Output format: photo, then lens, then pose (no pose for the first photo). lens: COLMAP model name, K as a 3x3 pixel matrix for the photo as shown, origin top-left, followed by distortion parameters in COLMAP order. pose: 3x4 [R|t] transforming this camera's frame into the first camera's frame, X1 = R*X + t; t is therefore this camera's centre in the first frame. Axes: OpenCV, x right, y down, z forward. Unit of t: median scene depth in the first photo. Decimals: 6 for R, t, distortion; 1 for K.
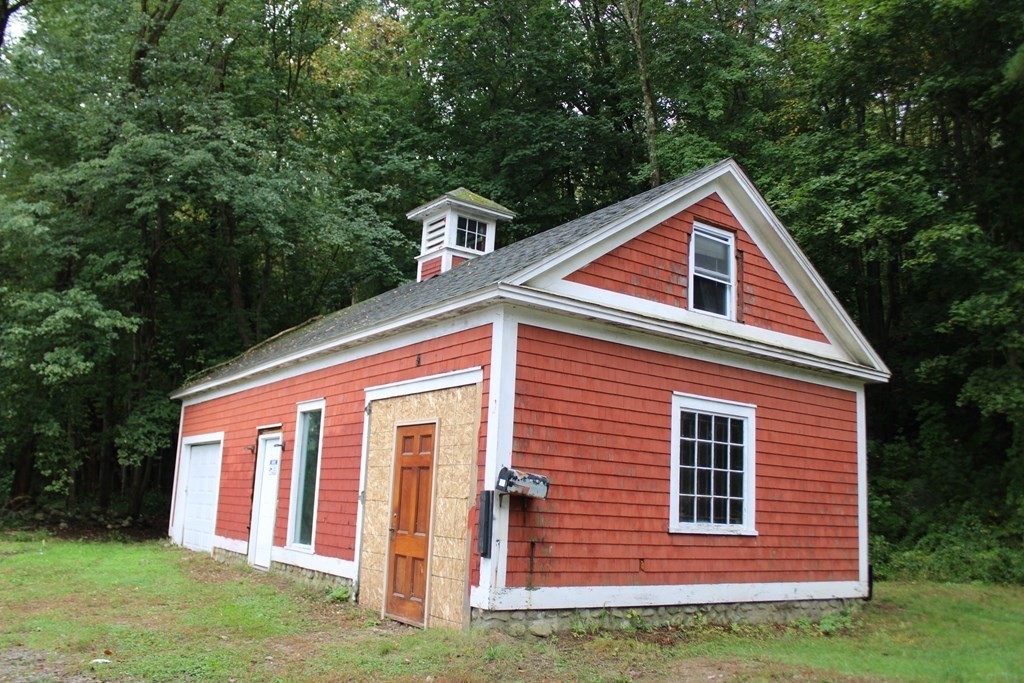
lens RADIAL K [[885.2, 0, 490.7], [0, 885.2, 341.5], [0, 0, 1]] dist [-0.153025, 0.240922]
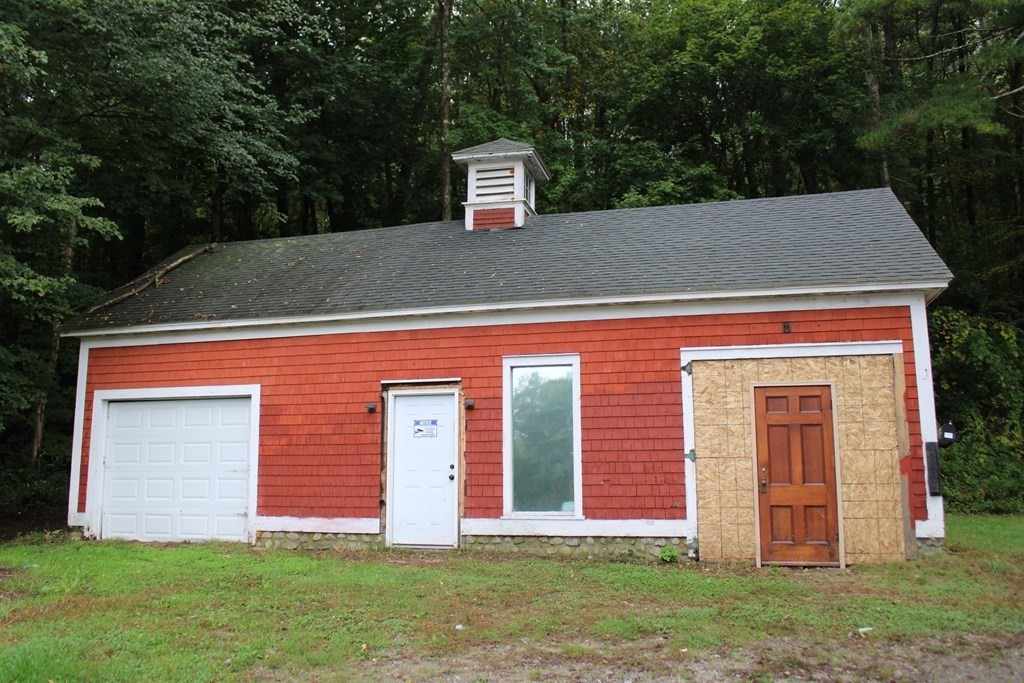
lens RADIAL K [[885.2, 0, 490.7], [0, 885.2, 341.5], [0, 0, 1]] dist [-0.153025, 0.240922]
pose [[0.736688, 0.053114, 0.674144, -1.010130], [-0.087541, 0.996013, 0.017189, 0.048446], [-0.670543, -0.071679, 0.738400, 0.415771]]
